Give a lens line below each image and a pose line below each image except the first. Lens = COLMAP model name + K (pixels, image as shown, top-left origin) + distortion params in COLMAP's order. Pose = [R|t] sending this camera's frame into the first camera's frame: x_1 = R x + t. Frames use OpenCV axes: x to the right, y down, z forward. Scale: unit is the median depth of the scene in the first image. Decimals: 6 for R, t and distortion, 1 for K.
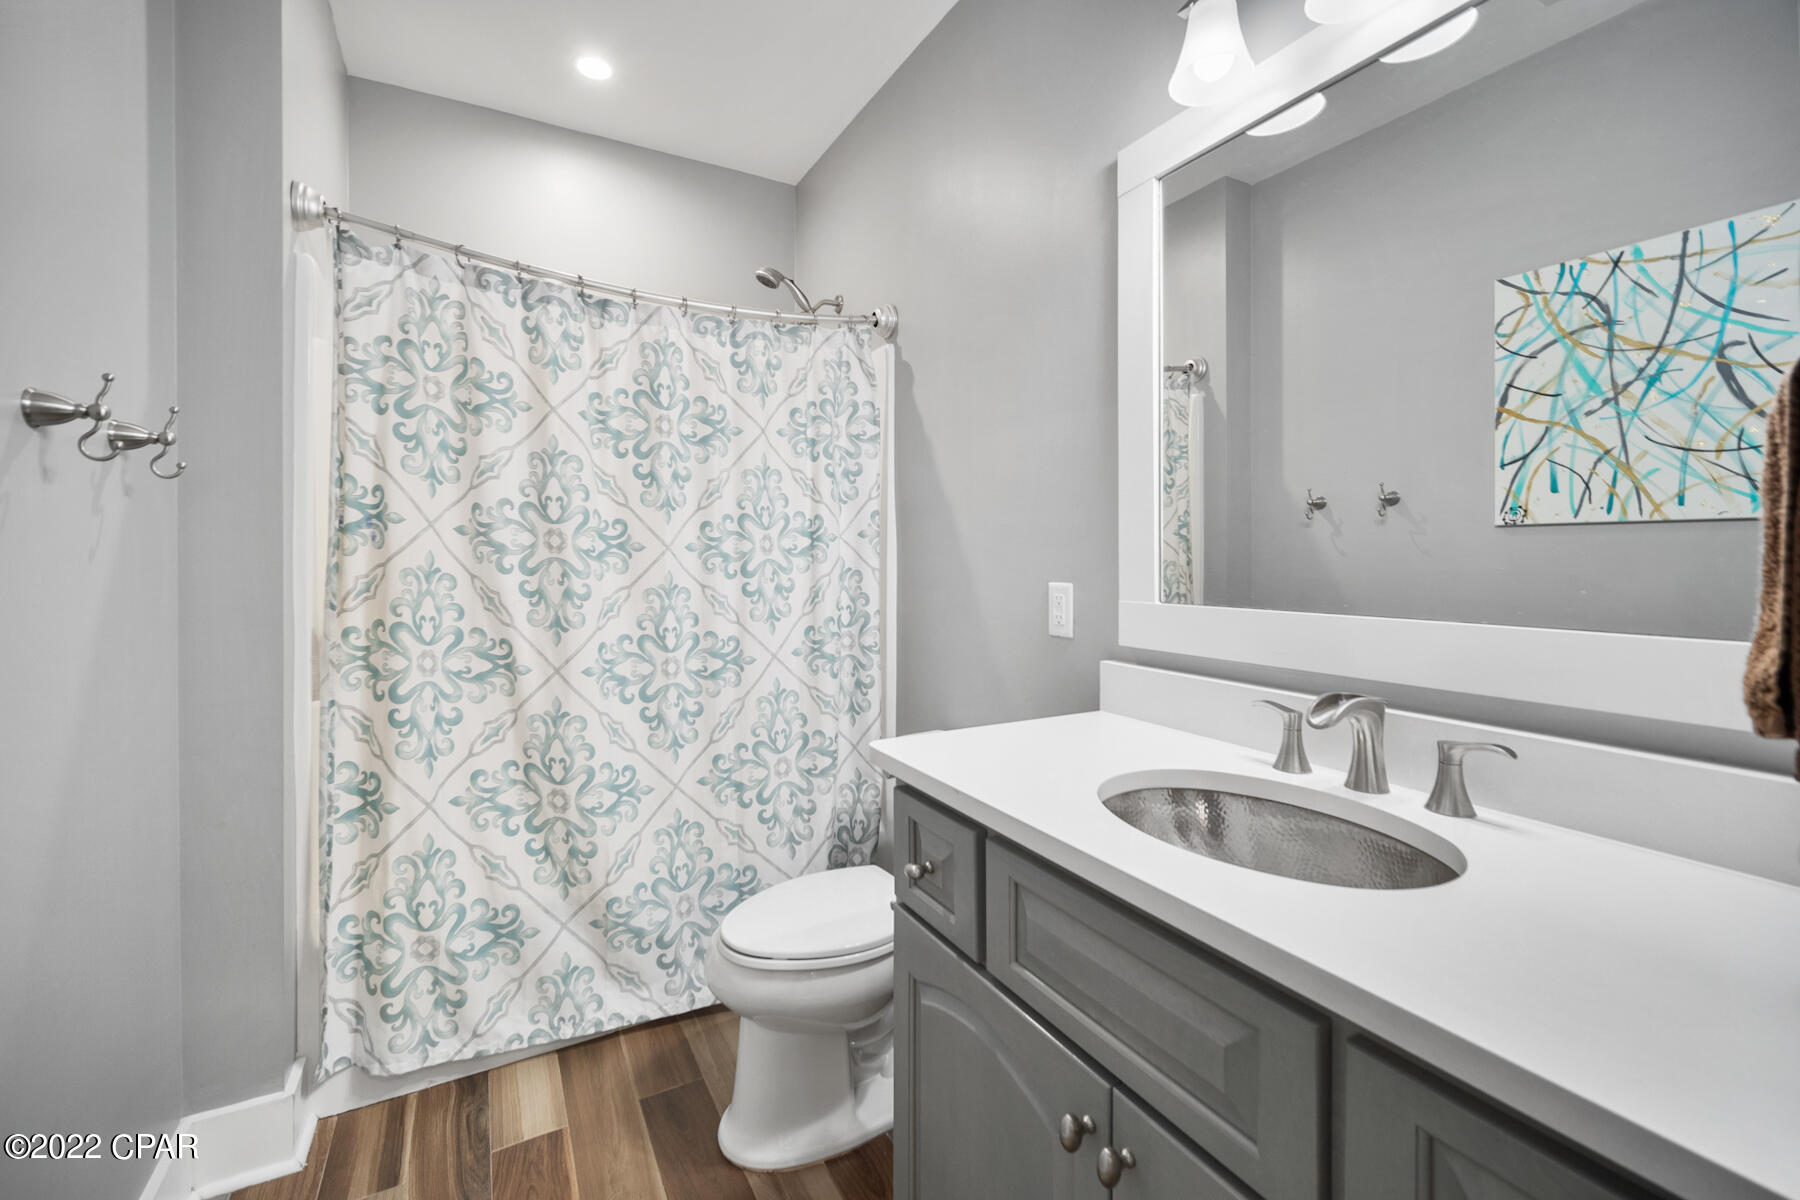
lens RADIAL K [[736.6, 0, 877.5], [0, 736.6, 553.7], [0, 0, 1]] dist [-0.000650, 0.000232]
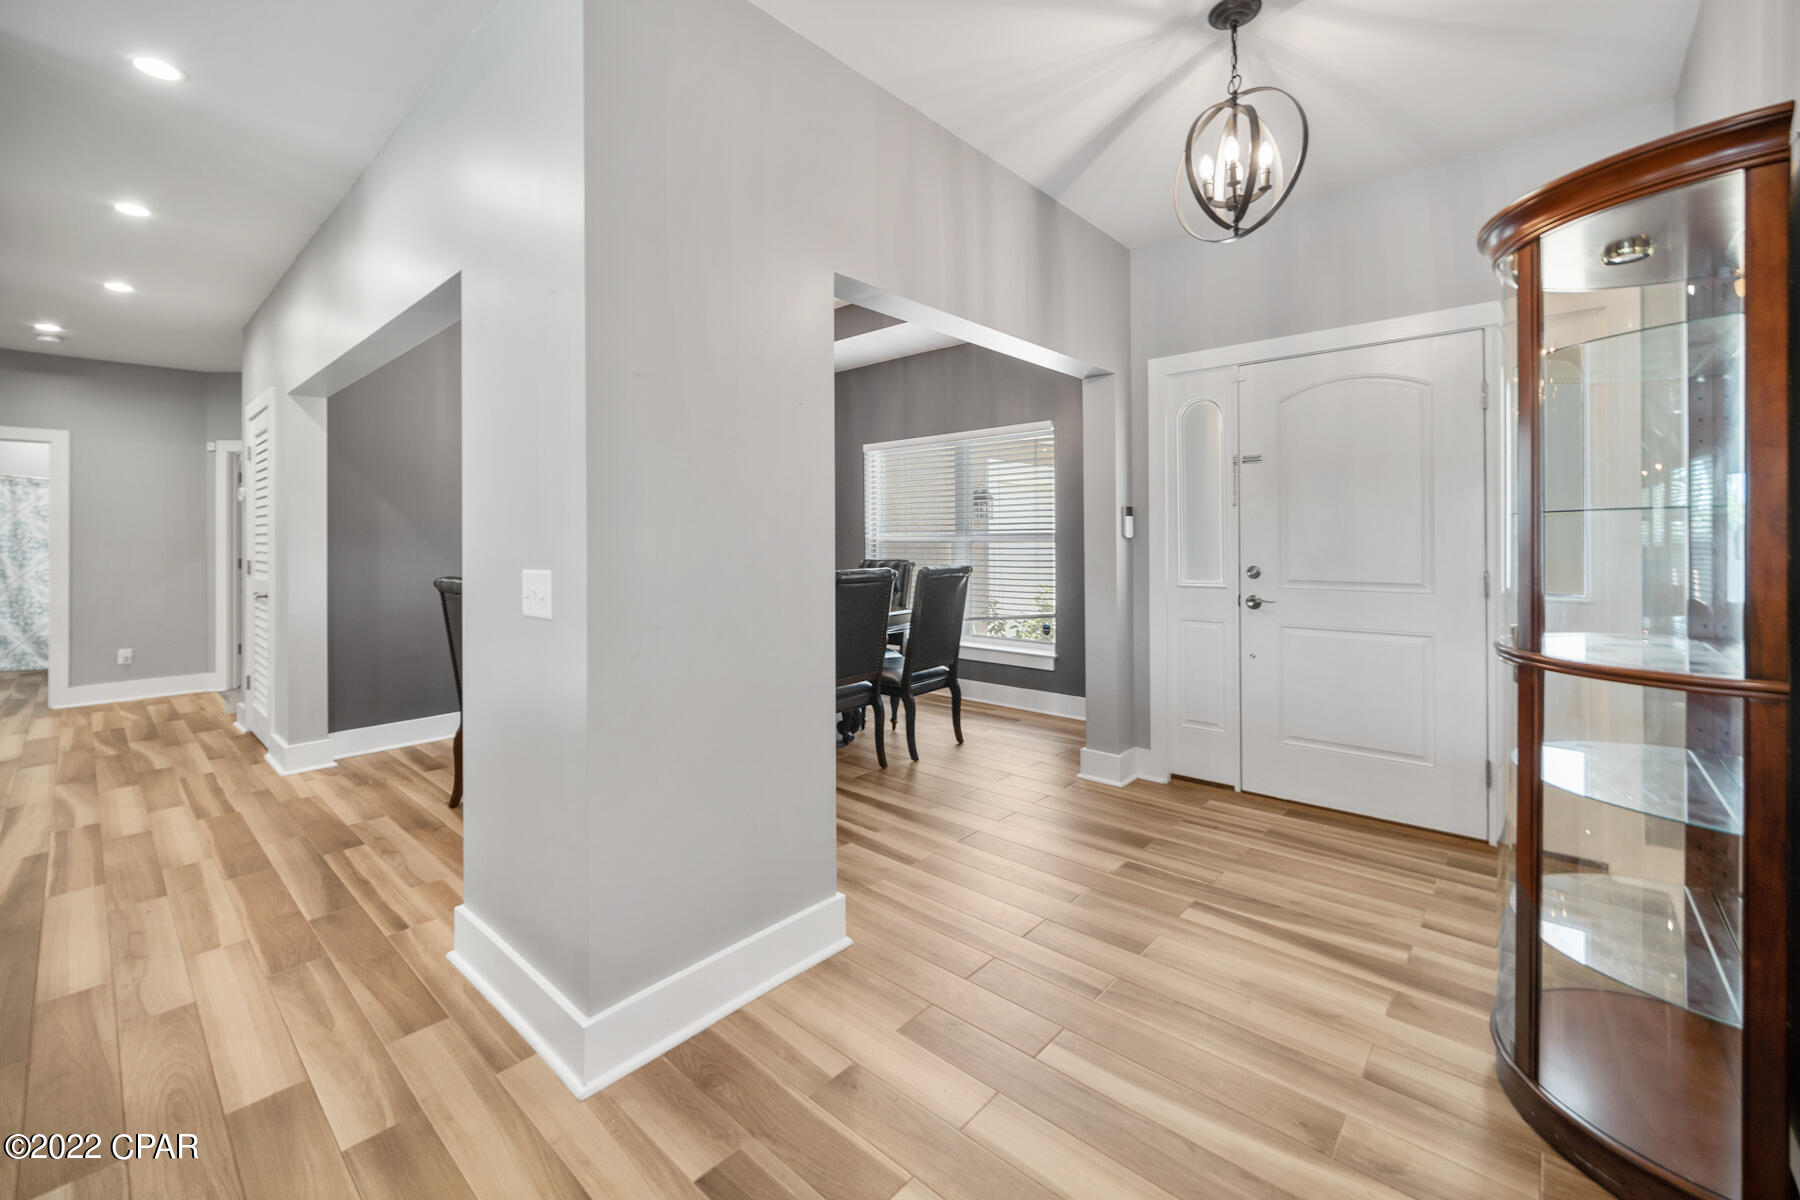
lens RADIAL K [[736.2, 0, 867.5], [0, 736.2, 536.5], [0, 0, 1]] dist [-0.000744, -0.000115]
pose [[0.945272, 0.000420, 0.326284, 2.610480], [0.002242, 0.999967, -0.007783, -0.020103], [-0.326277, 0.008088, 0.945240, -4.276350]]
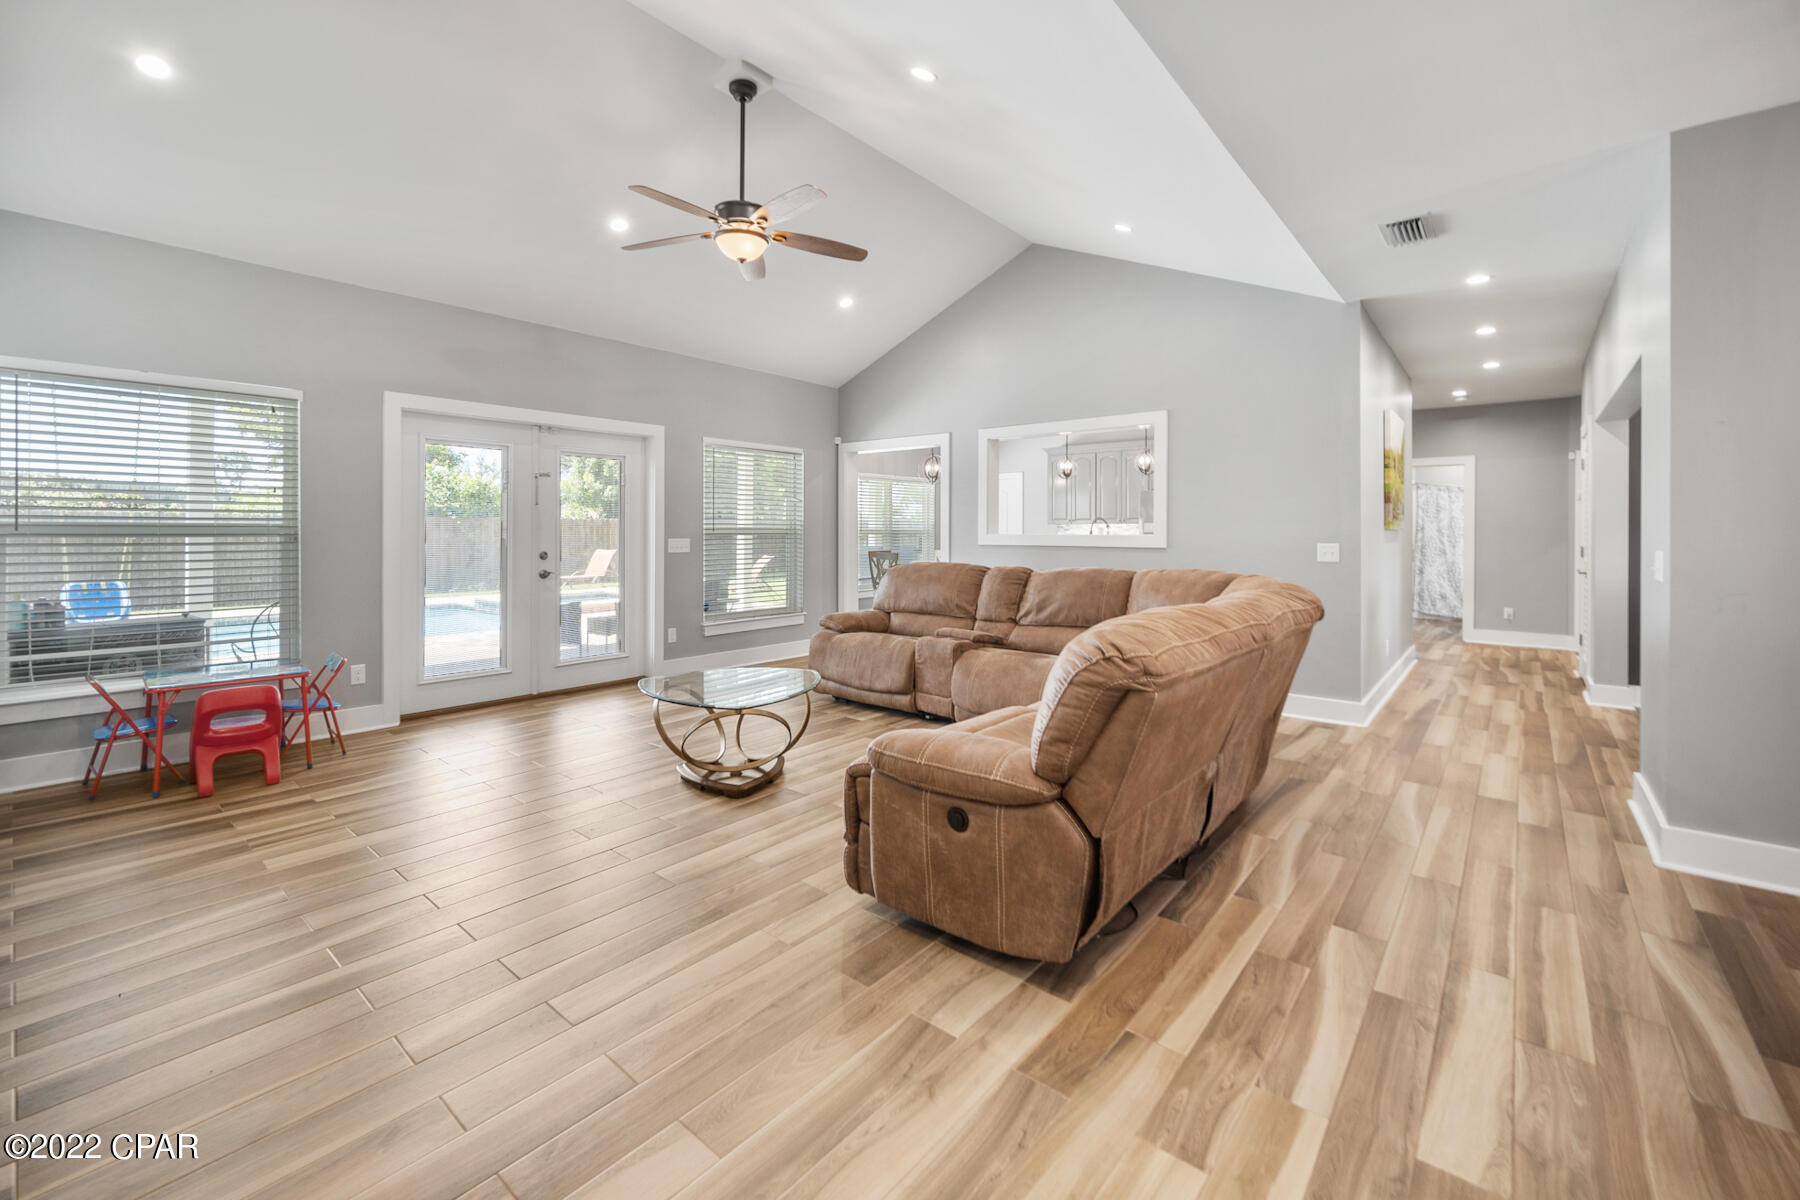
lens RADIAL K [[754.2, 0, 892.5], [0, 754.2, 529.4], [0, 0, 1]] dist [-0.000428, 0.000021]
pose [[0.375337, 0.006495, -0.926866, 3.462957], [-0.007898, 0.999962, 0.003808, -0.028706], [0.926855, 0.005891, 0.375373, -5.414025]]
